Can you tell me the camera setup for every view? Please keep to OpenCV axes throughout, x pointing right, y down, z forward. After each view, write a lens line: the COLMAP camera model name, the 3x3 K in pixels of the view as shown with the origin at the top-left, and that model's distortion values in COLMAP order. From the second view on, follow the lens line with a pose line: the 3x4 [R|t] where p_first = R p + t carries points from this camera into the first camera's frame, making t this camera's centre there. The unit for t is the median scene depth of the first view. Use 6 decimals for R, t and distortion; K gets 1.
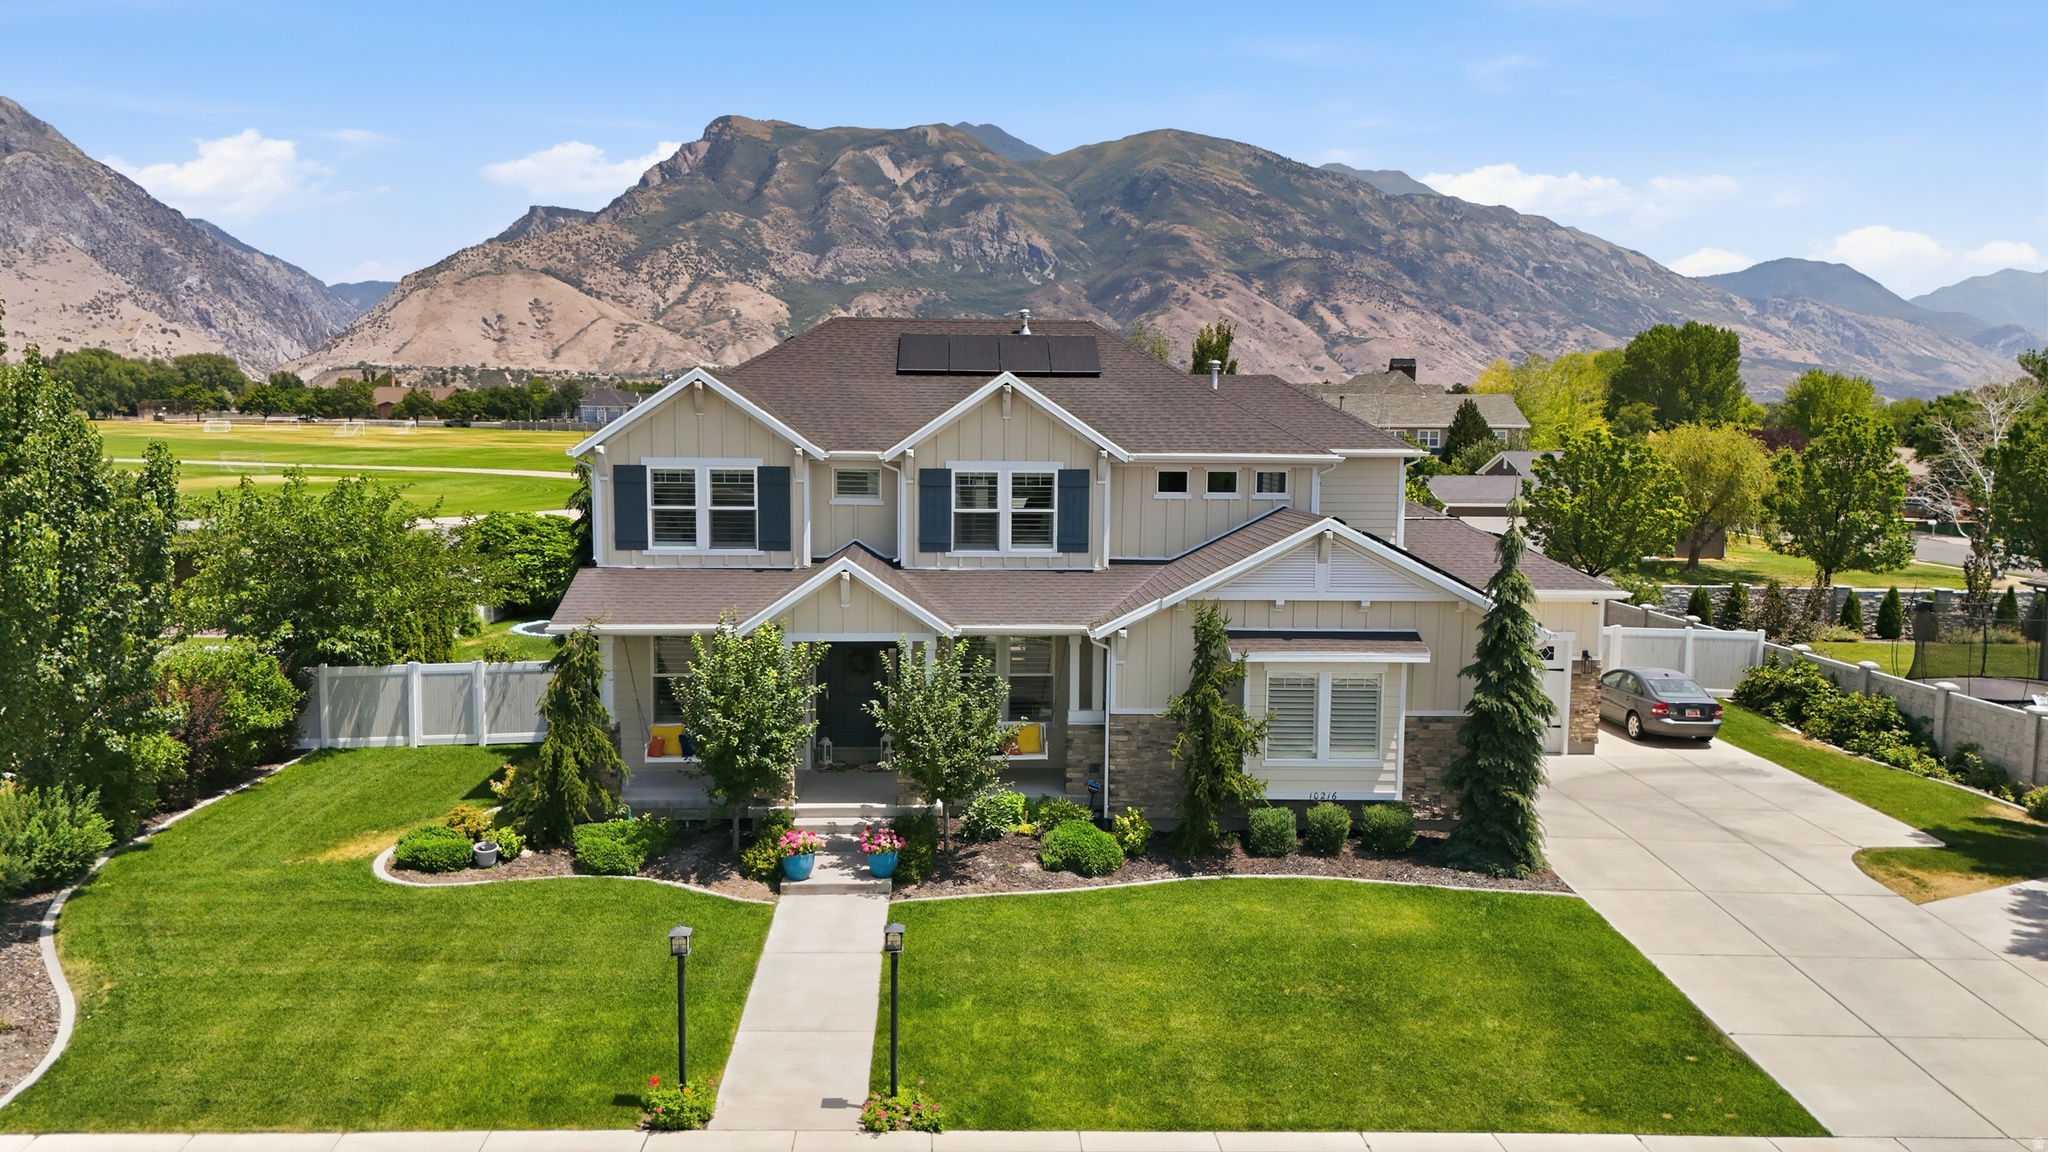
lens RADIAL K [[1515.8, 0, 1021.4], [0, 1515.8, 593.1], [0, 0, 1]] dist [0.067804, -0.065295]
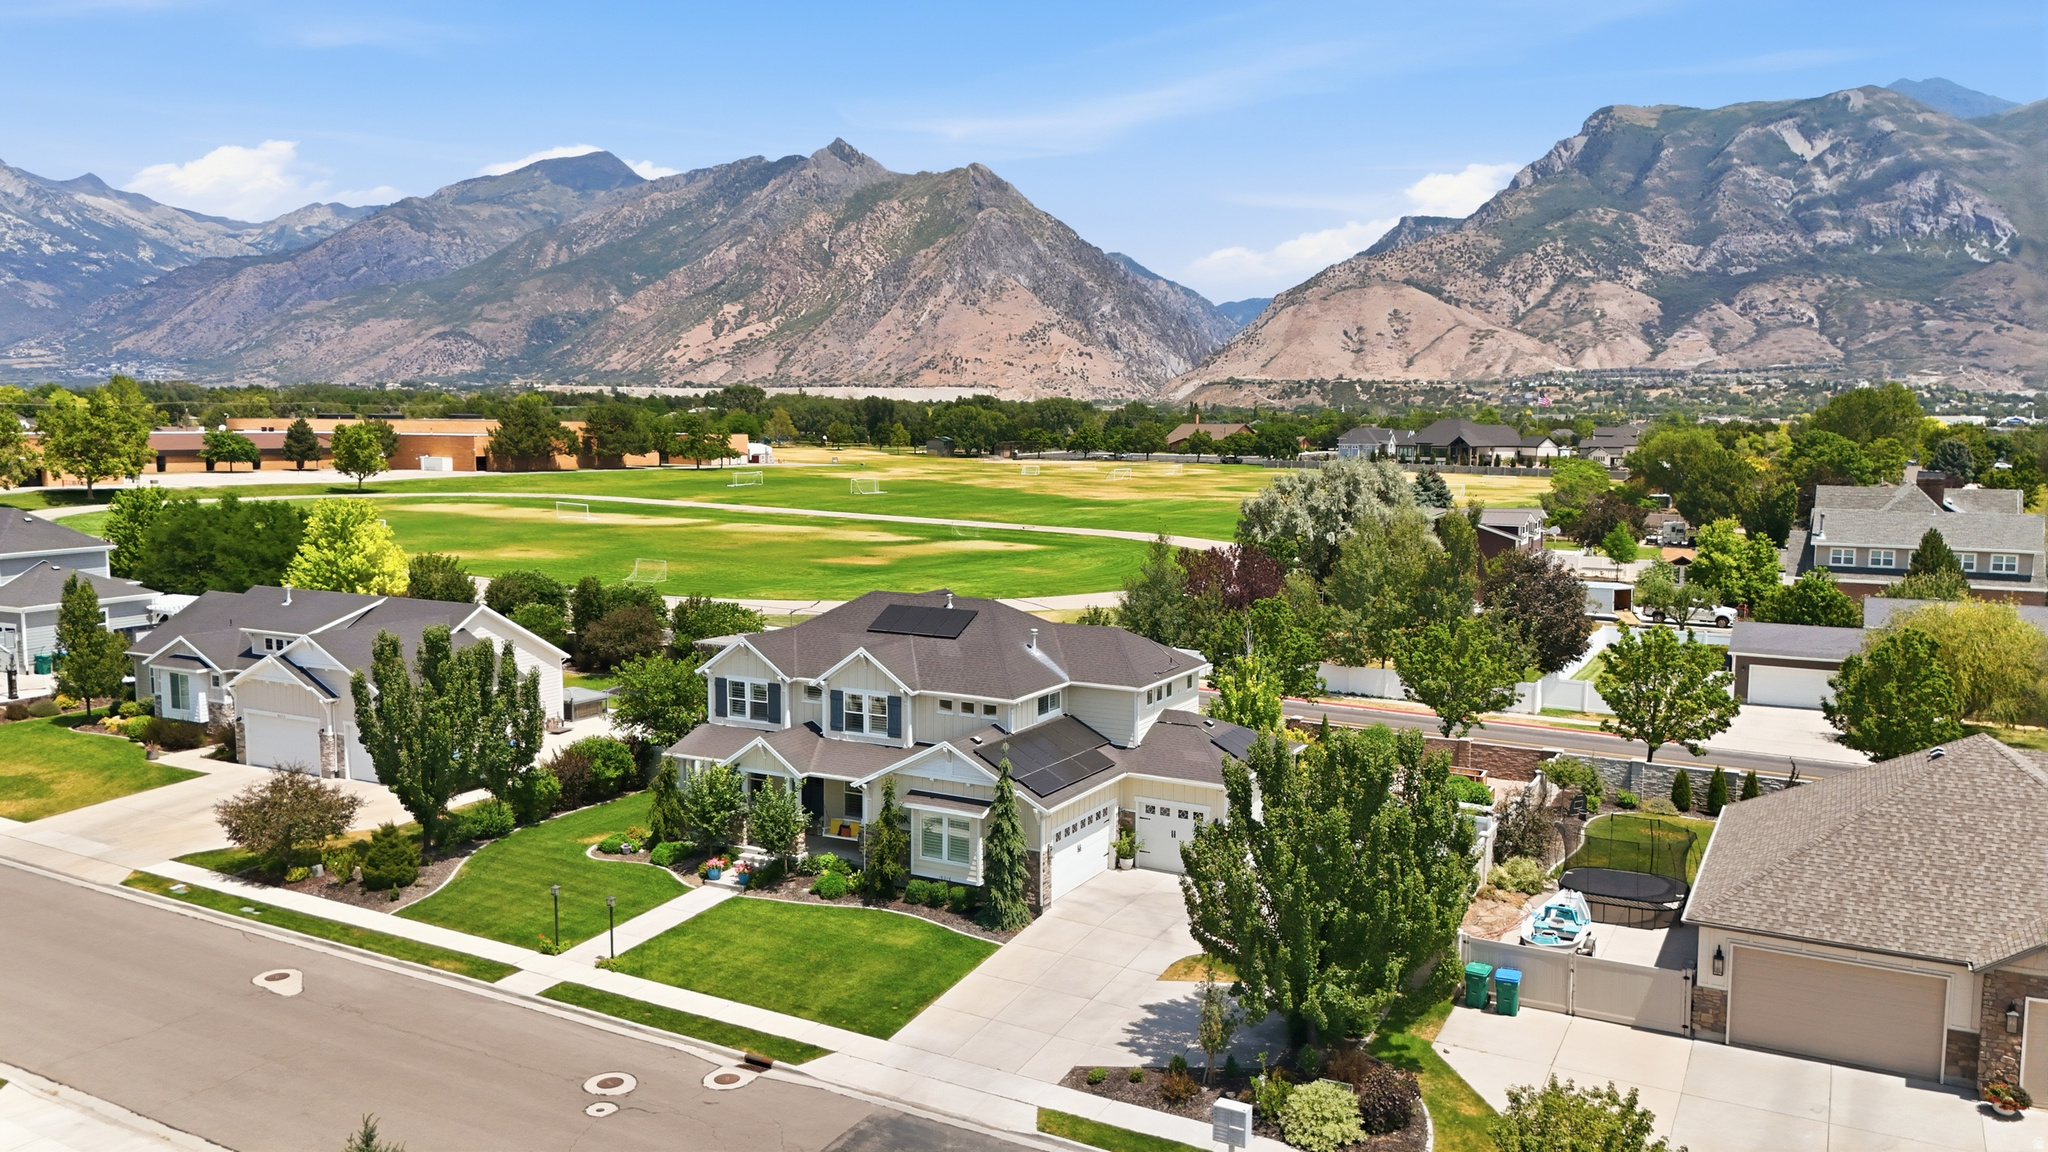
lens RADIAL K [[1515.8, 0, 1020.0], [0, 1515.8, 586.8], [0, 0, 1]] dist [0.067804, -0.065295]
pose [[0.853845, 0.053112, -0.517810, 0.073635], [-0.056500, 0.998360, 0.009235, -0.015568], [0.517451, 0.021371, 0.855446, -0.038045]]
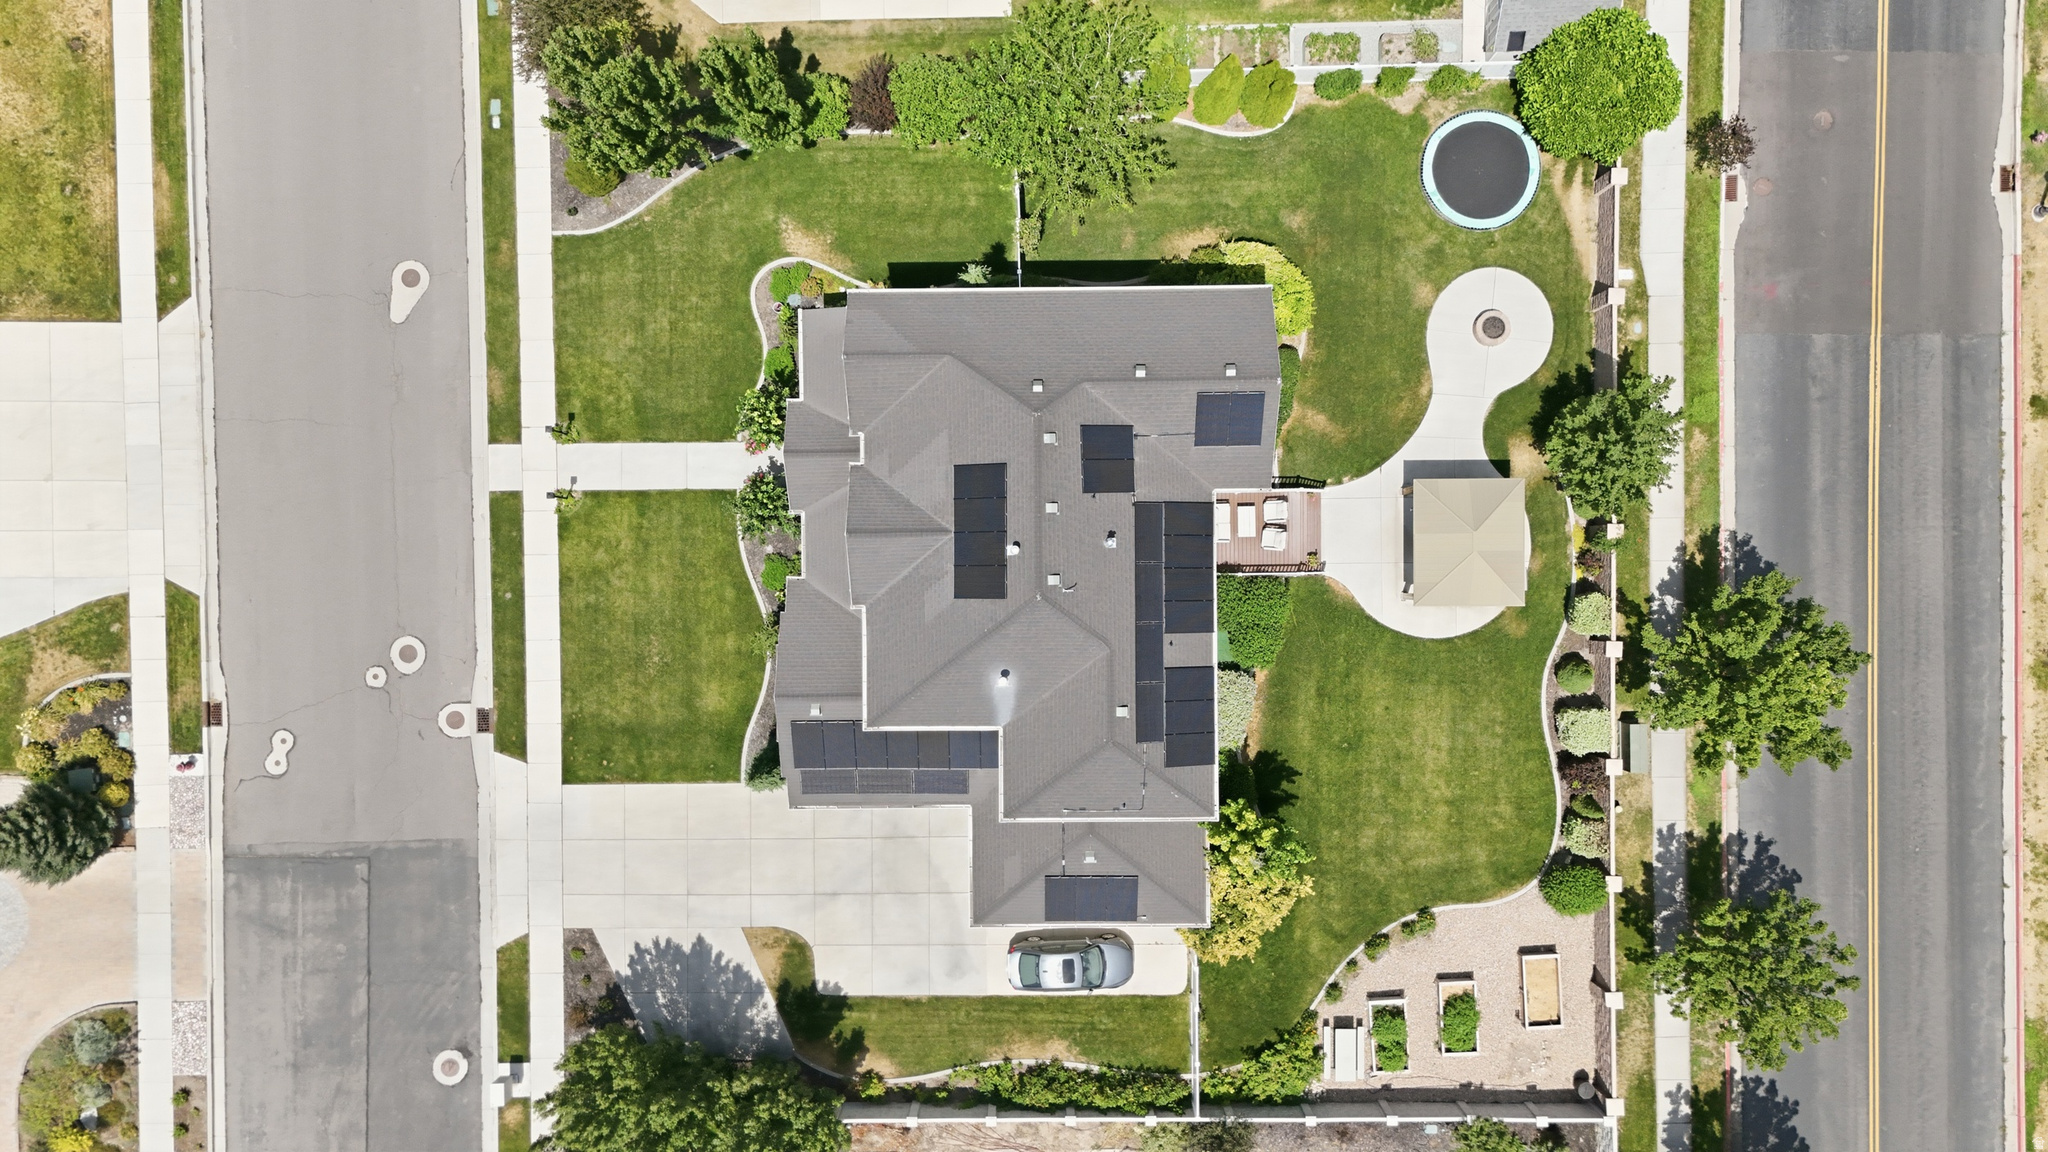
lens RADIAL K [[1515.8, 0, 1020.4], [0, 1515.8, 572.5], [0, 0, 1]] dist [0.067804, -0.065295]
pose [[-0.037733, 0.999287, 0.001449, 0.001253], [-0.104348, -0.005382, 0.994526, -0.113051], [0.993825, 0.037375, 0.104476, 0.061190]]
